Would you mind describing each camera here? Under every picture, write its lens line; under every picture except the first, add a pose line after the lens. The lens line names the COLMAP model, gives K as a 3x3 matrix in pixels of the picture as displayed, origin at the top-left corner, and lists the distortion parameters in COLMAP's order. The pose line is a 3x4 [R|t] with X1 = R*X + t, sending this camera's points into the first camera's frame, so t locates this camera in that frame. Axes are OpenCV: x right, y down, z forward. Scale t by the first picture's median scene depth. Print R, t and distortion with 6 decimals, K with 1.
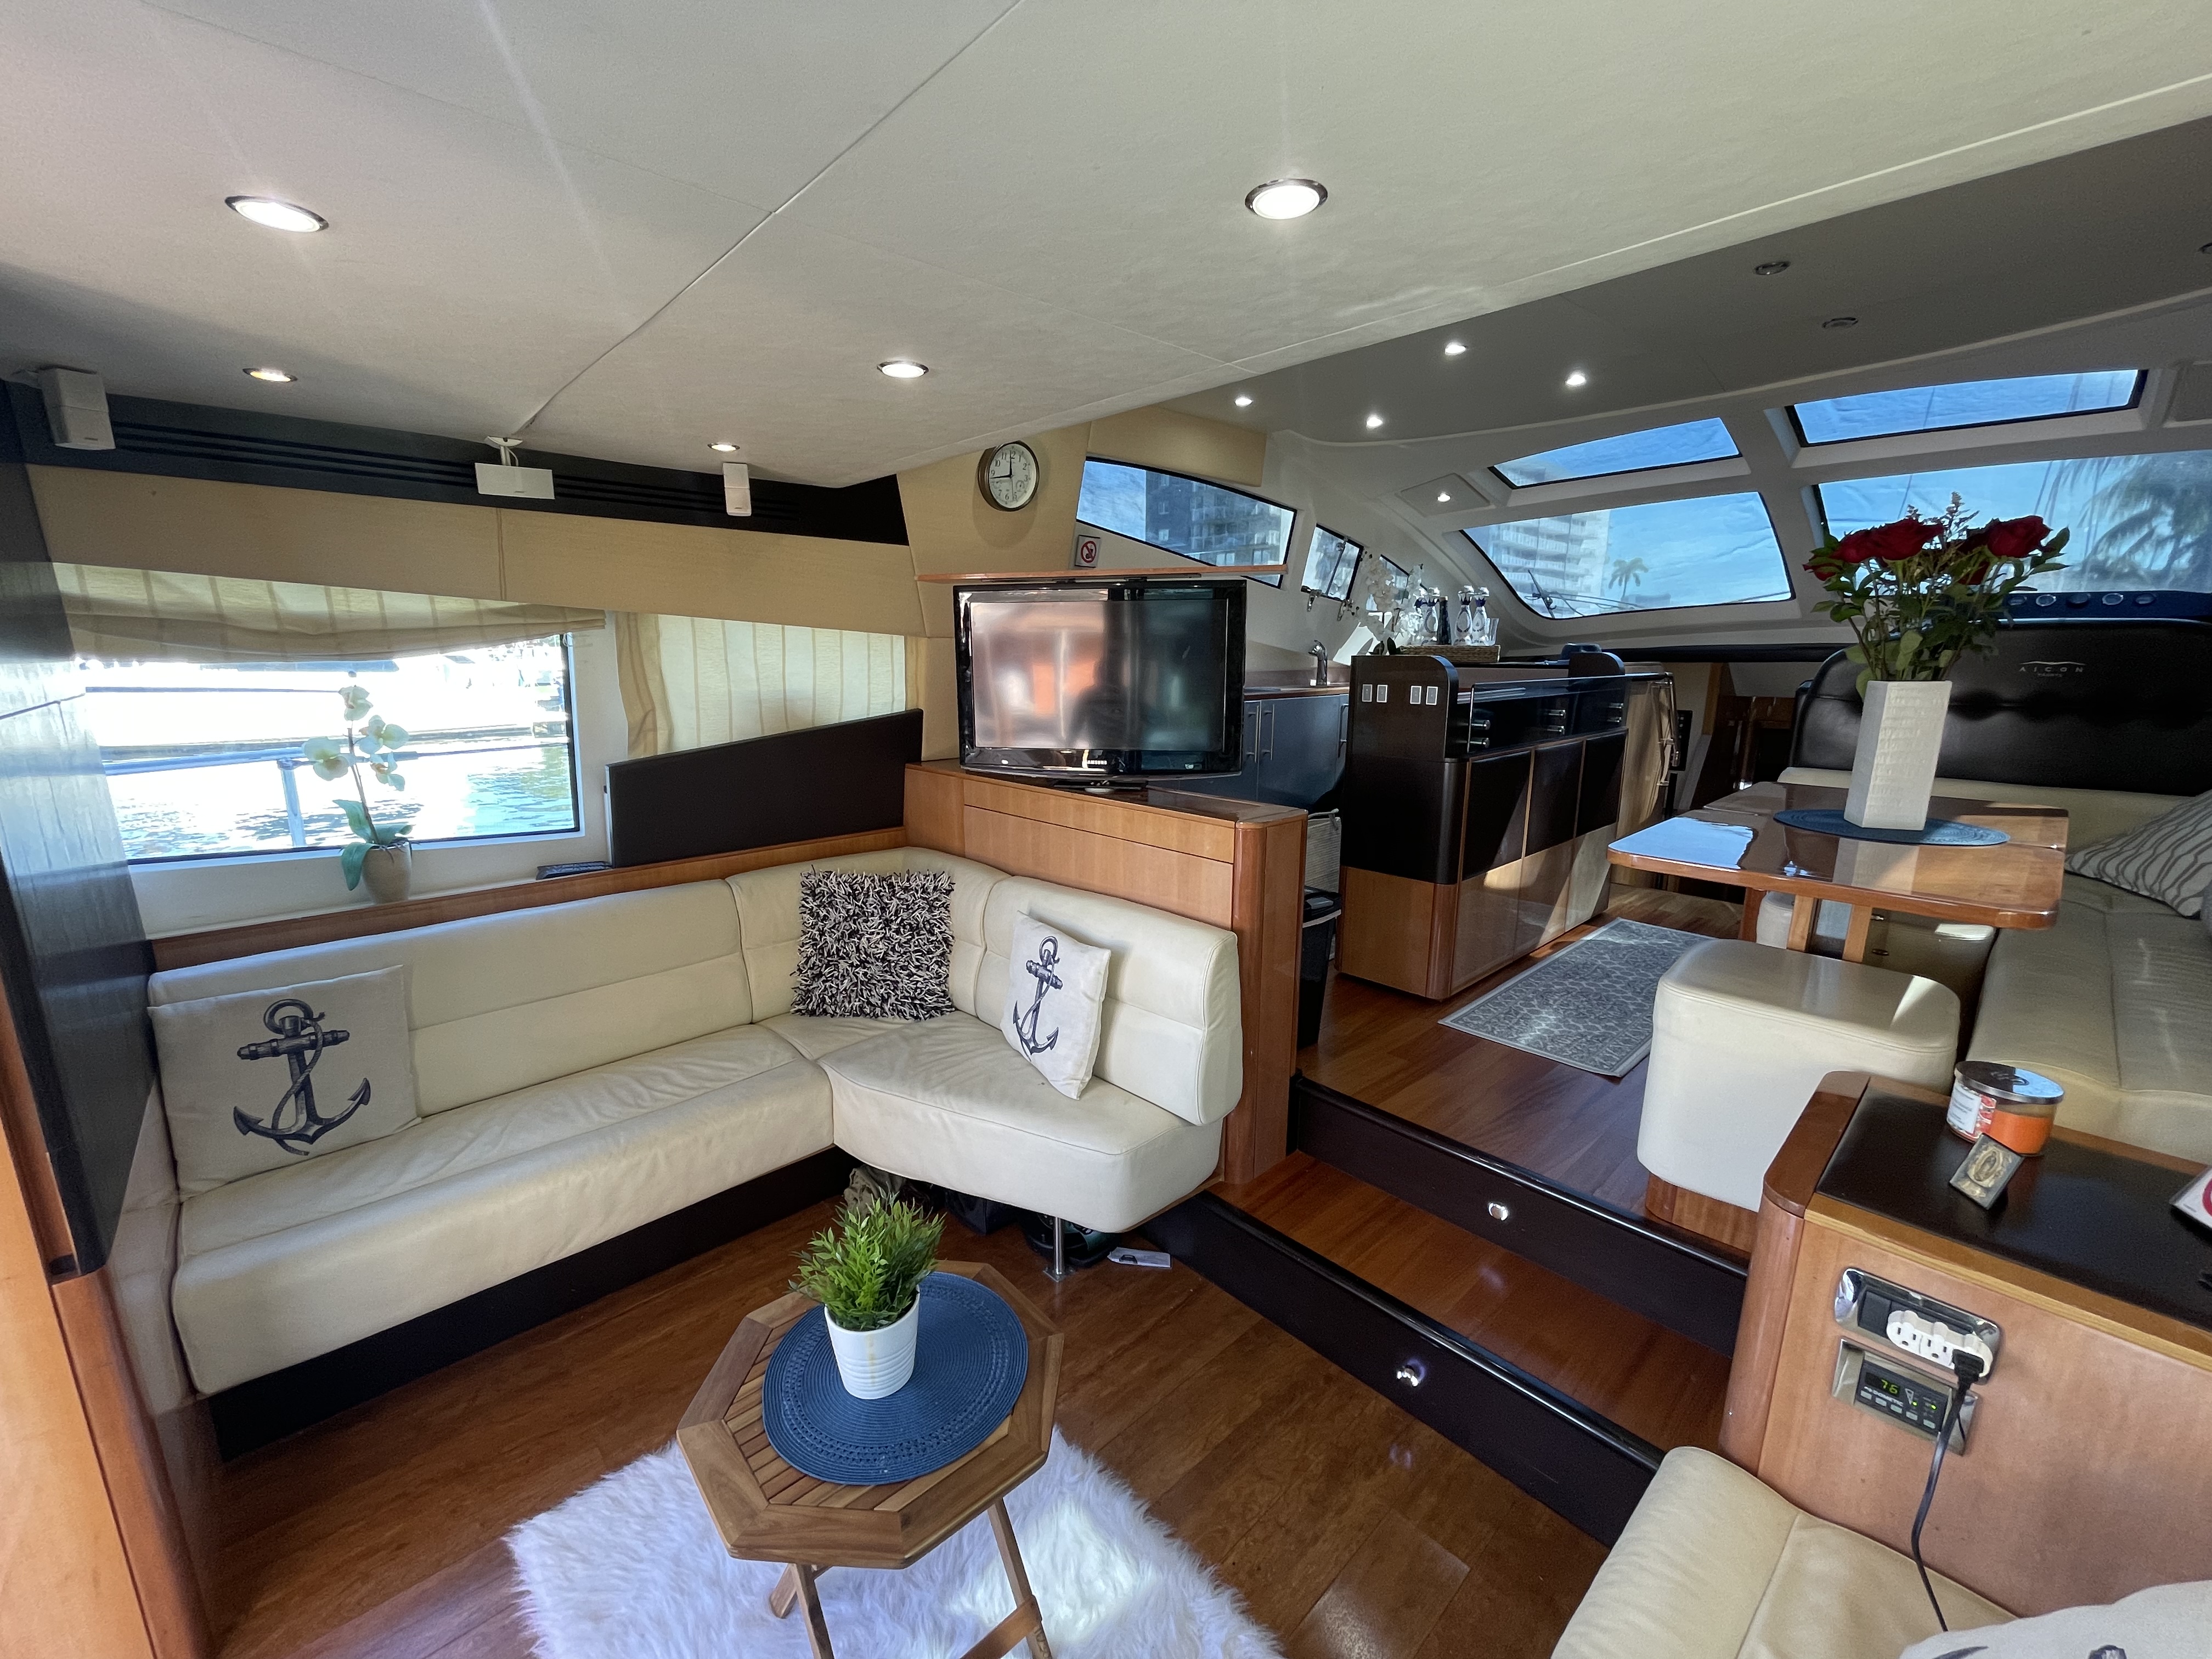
lens RADIAL K [[892.0, 0, 1099.8], [0, 892.0, 837.2], [0, 0, 1]] dist [0.000023, 0.000083]
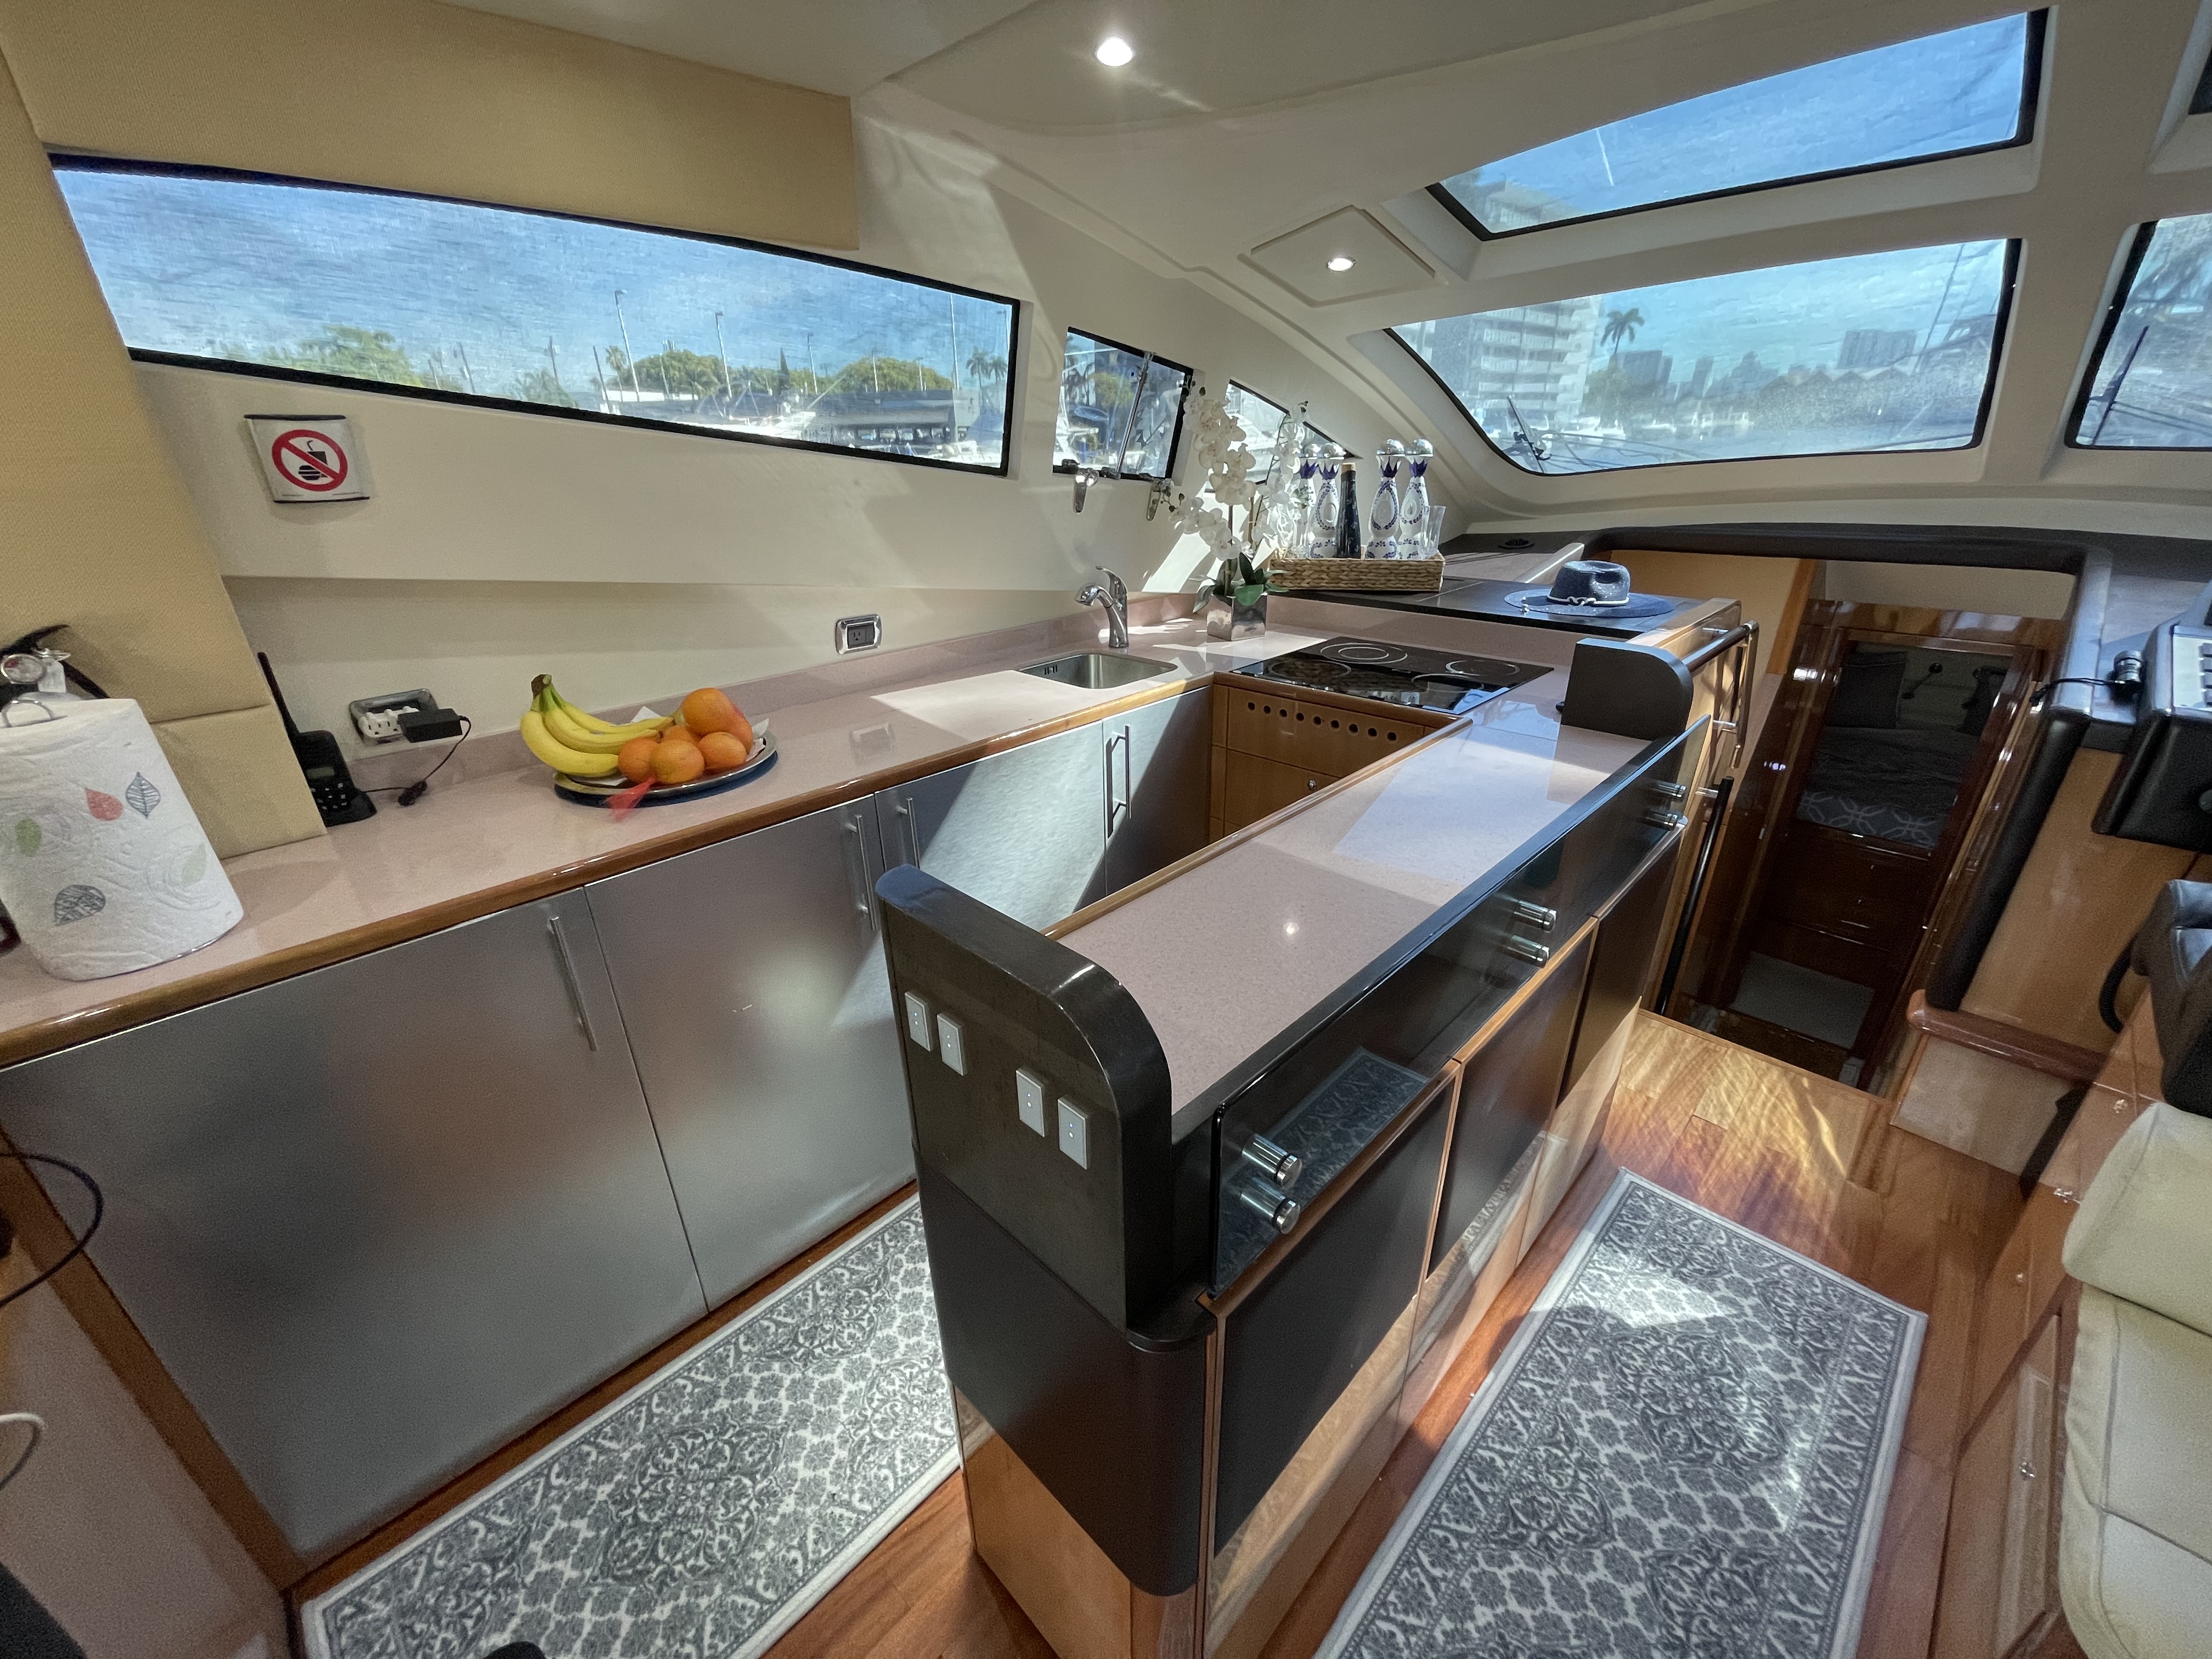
lens RADIAL K [[885.7, 0, 1102.0], [0, 885.7, 834.7], [0, 0, 1]] dist [-0.001011, 0.000314]
pose [[0.999006, -0.036412, 0.025711, 0.370635], [0.029889, 0.975131, 0.219606, -0.298761], [-0.033068, -0.218619, 0.975250, 0.750118]]
